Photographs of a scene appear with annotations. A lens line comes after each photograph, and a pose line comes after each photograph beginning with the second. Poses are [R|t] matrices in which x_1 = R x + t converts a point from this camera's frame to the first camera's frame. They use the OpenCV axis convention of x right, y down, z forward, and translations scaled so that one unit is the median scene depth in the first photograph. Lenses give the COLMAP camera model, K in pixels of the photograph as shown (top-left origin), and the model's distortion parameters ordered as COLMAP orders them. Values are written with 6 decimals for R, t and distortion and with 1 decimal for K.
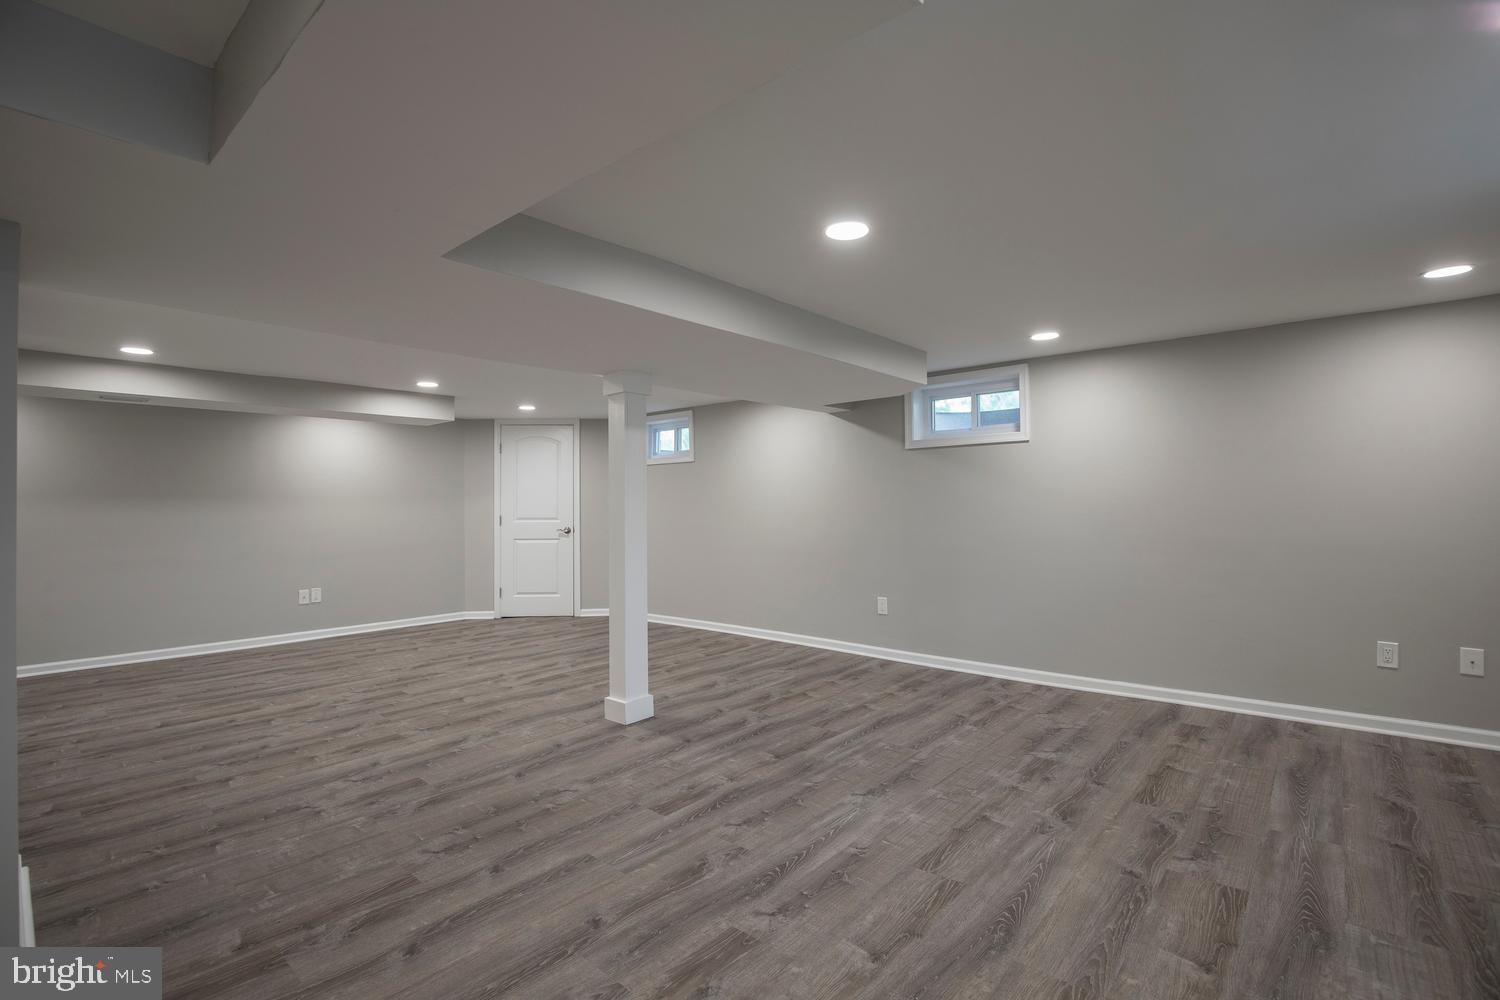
lens RADIAL K [[692.1, 0, 754.3], [0, 692.1, 495.3], [0, 0, 1]] dist [-0.035198, 0.006242]
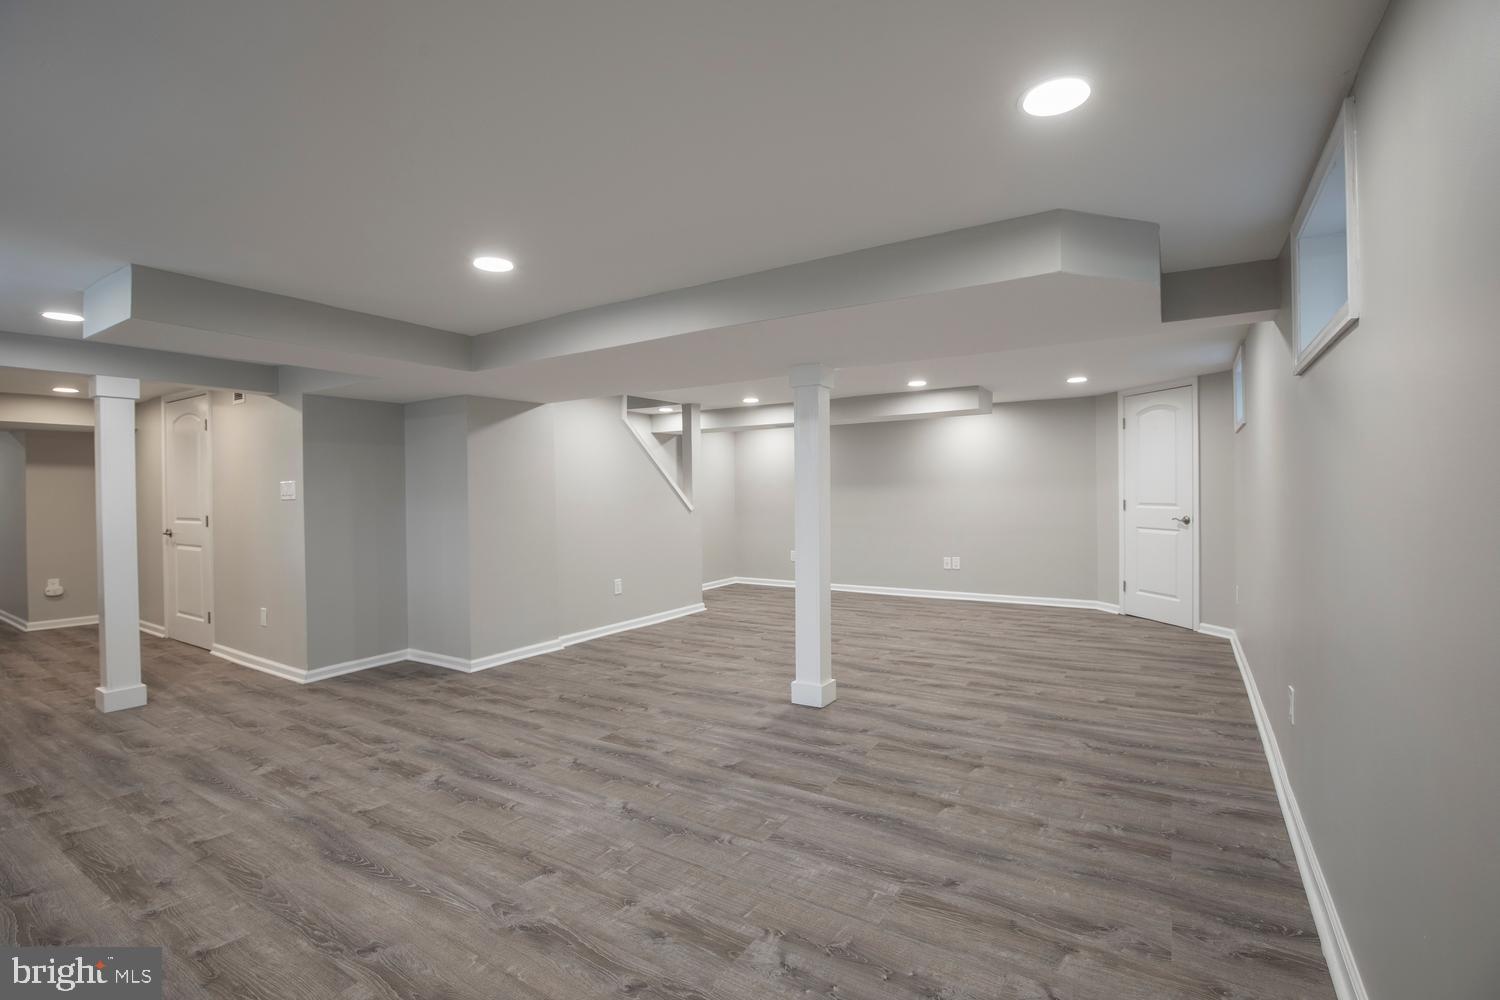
lens RADIAL K [[692.1, 0, 754.3], [0, 692.1, 495.3], [0, 0, 1]] dist [-0.035198, 0.006242]
pose [[0.141736, 0.013946, -0.989806, 1.047499], [0.024367, 0.999549, 0.017572, -0.005471], [0.989605, -0.026609, 0.141332, 0.992688]]
